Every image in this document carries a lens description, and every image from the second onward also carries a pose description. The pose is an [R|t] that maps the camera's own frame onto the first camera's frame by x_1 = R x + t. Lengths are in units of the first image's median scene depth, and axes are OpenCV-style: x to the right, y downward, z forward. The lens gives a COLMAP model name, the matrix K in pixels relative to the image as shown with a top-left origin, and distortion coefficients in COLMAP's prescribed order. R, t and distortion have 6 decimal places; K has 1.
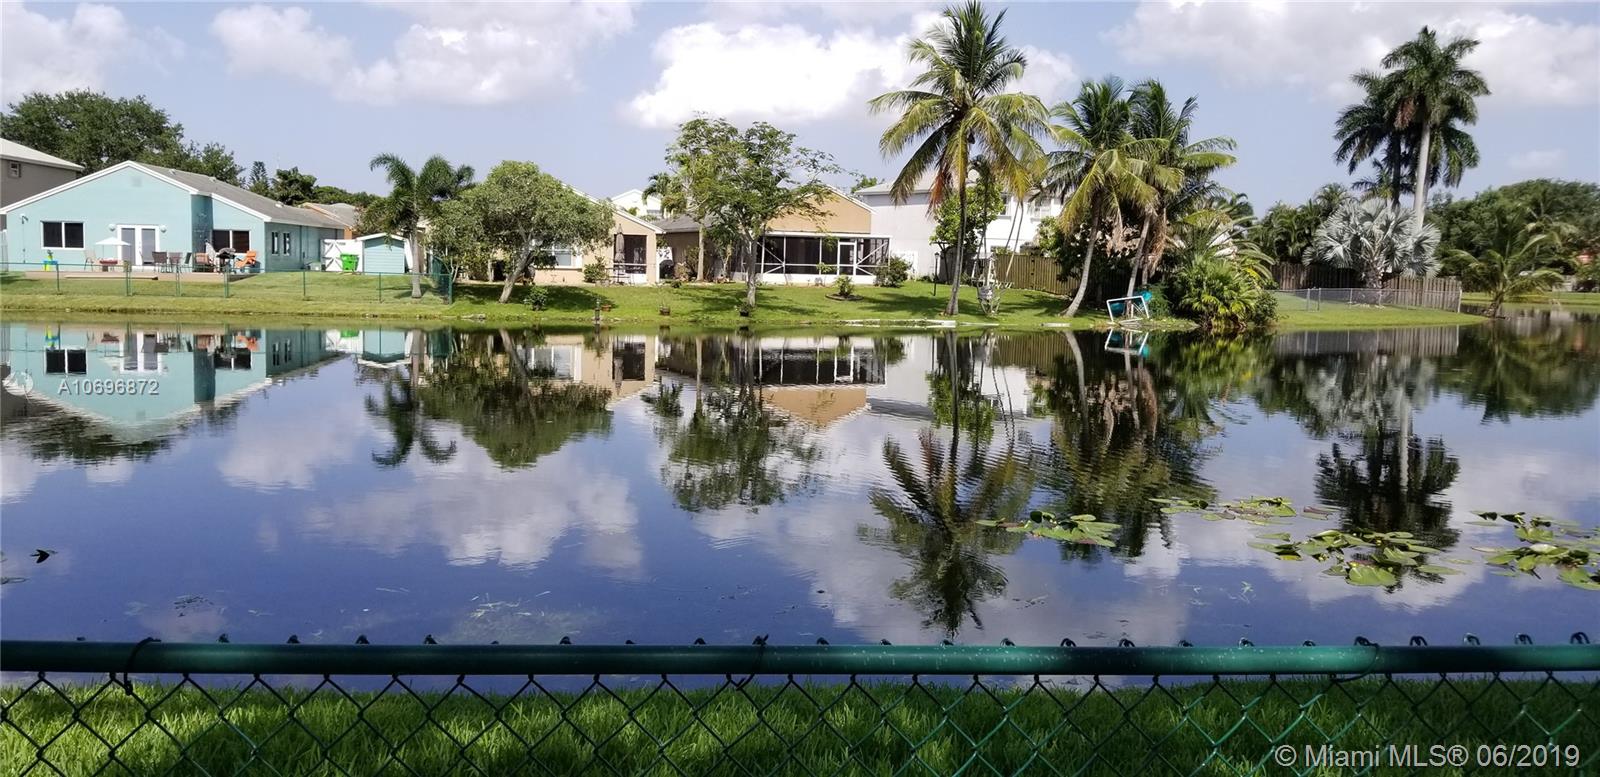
lens RADIAL K [[1307.3, 0, 800.0], [0, 1307.3, 388.5], [0, 0, 1]] dist [0.150090, -0.263737]
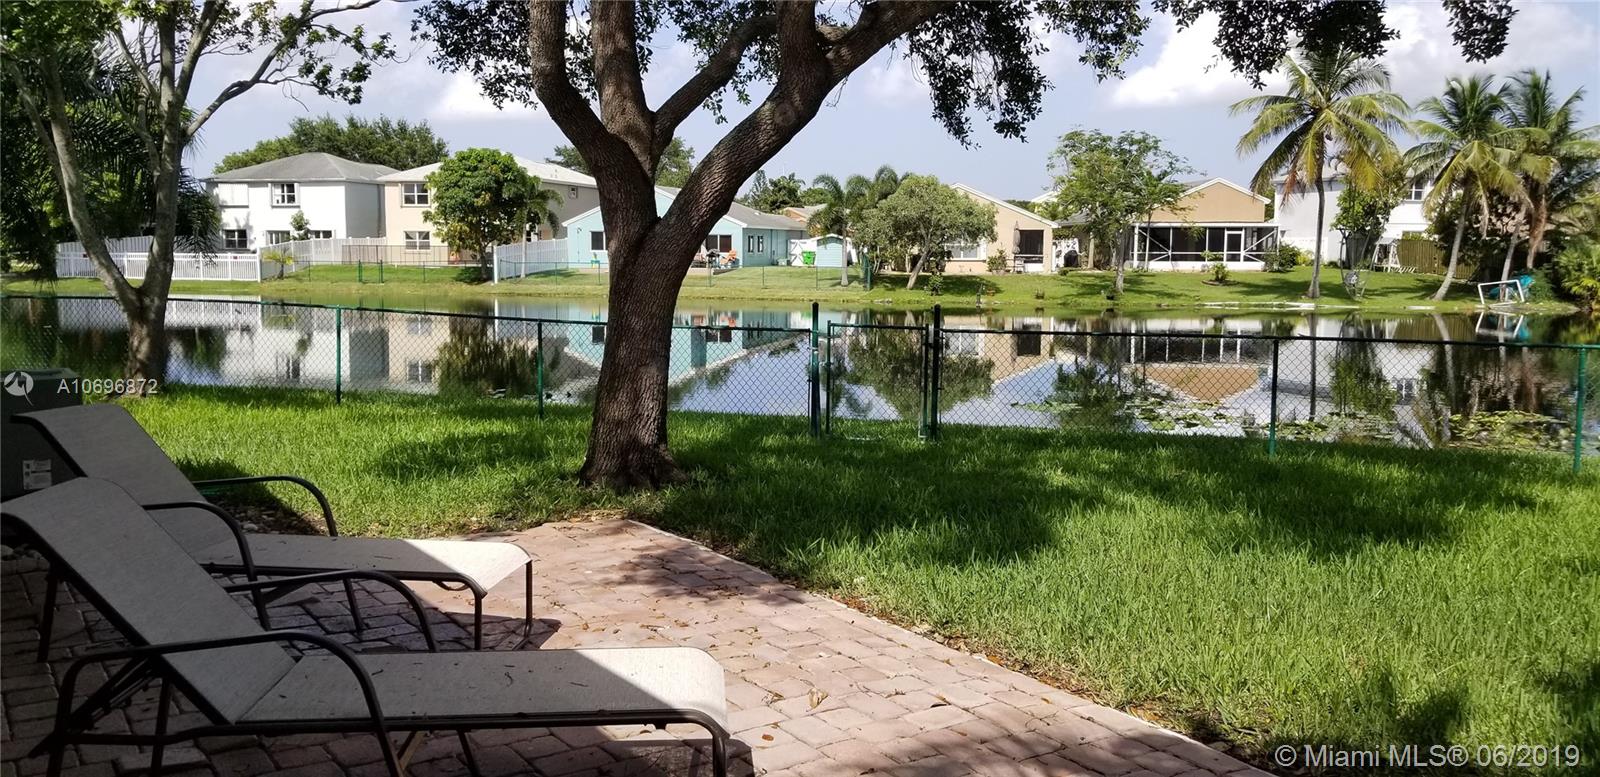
lens RADIAL K [[1307.3, 0, 800.0], [0, 1307.3, 388.5], [0, 0, 1]] dist [0.150090, -0.263737]
pose [[0.934722, 0.024743, -0.354516, 0.106196], [-0.021430, 0.999682, 0.013270, 0.012575], [0.354732, -0.004807, 0.934956, -0.171562]]
